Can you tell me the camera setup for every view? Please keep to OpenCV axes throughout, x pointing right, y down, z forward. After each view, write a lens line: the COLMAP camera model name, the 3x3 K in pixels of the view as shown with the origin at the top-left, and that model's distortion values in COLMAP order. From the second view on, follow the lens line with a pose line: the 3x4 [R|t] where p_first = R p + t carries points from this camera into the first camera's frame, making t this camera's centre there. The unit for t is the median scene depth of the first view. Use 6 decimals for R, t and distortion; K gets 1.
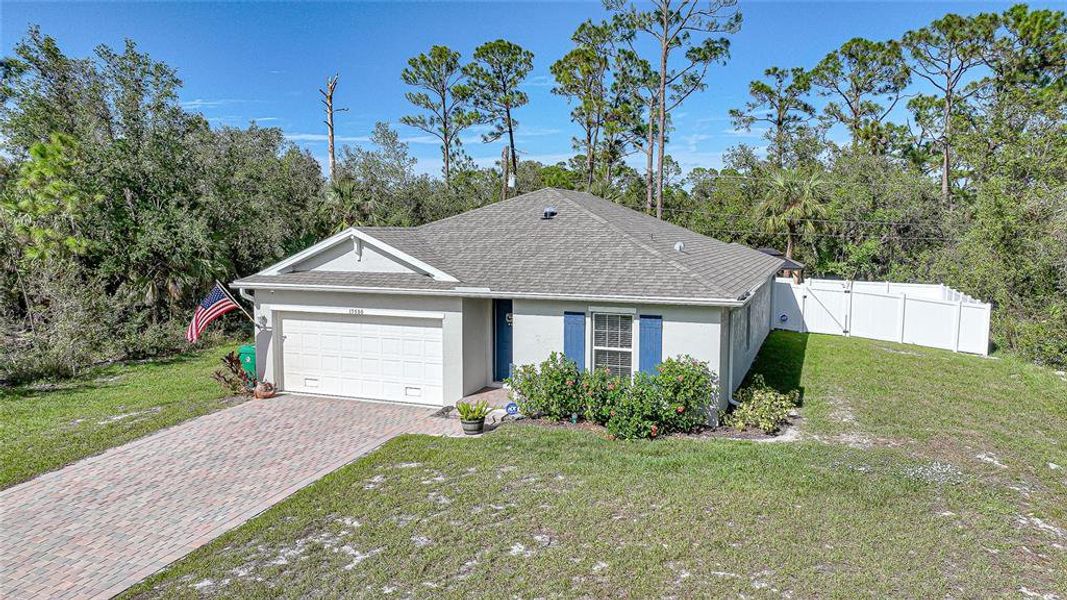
lens RADIAL K [[740.2, 0, 537.5], [0, 740.2, 305.7], [0, 0, 1]] dist [0.002737, 0.006871]
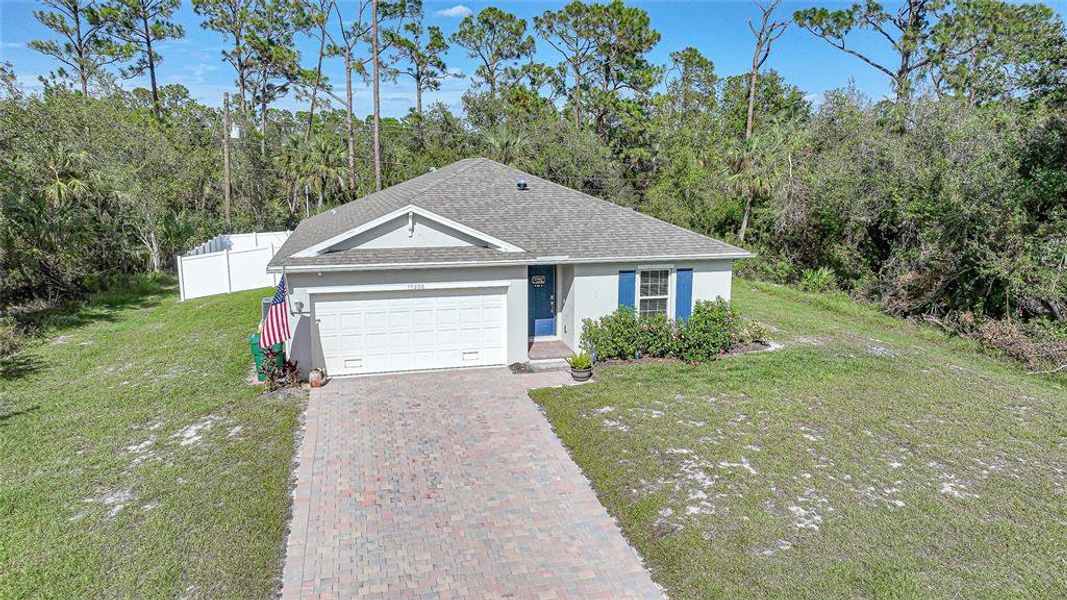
lens RADIAL K [[740.2, 0, 531.8], [0, 740.2, 303.5], [0, 0, 1]] dist [0.002737, 0.006871]
pose [[0.817069, -0.103821, 0.567115, -0.658492], [0.059838, 0.993611, 0.095688, -0.054312], [-0.573426, -0.044248, 0.818061, 0.067810]]
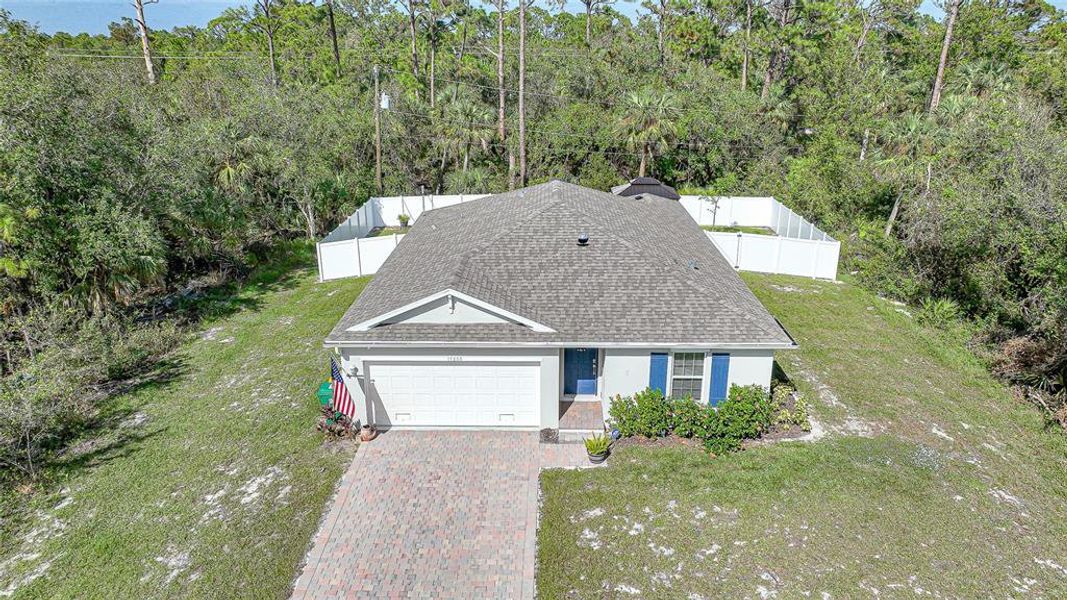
lens RADIAL K [[740.2, 0, 535.2], [0, 740.2, 300.4], [0, 0, 1]] dist [0.002737, 0.006871]
pose [[0.940524, -0.114882, 0.319713, -0.453779], [0.039117, 0.971450, 0.233997, -0.319598], [-0.337467, -0.207574, 0.918166, -0.054809]]
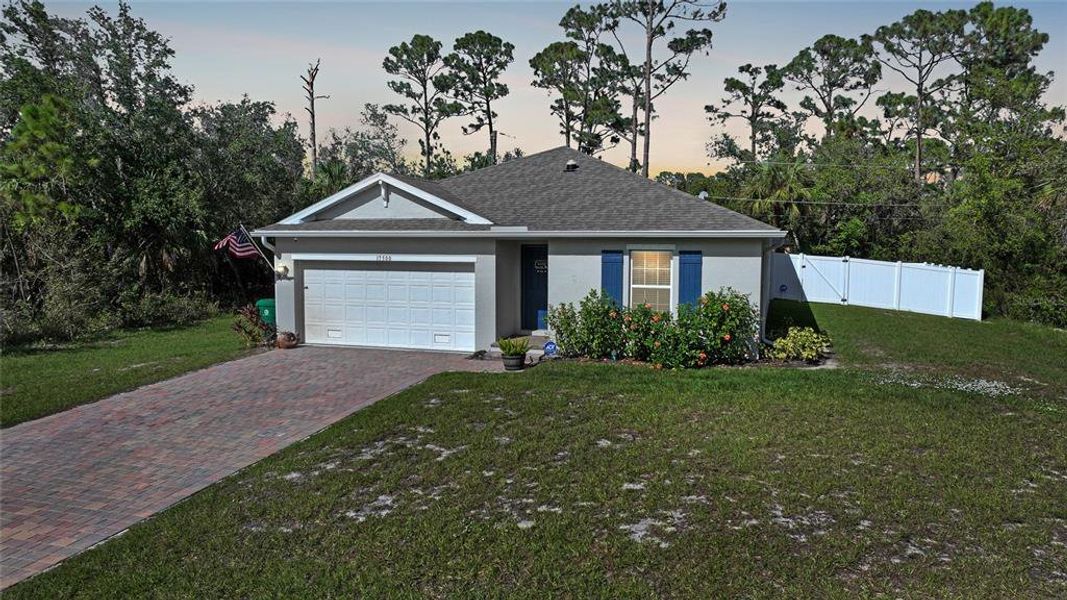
lens RADIAL K [[740.2, 0, 537.2], [0, 740.2, 305.2], [0, 0, 1]] dist [0.002737, 0.006871]
pose [[0.998665, -0.003490, 0.051542, -0.086894], [0.004194, 0.999899, -0.013553, 0.080641], [-0.051490, 0.013751, 0.998579, 0.004563]]
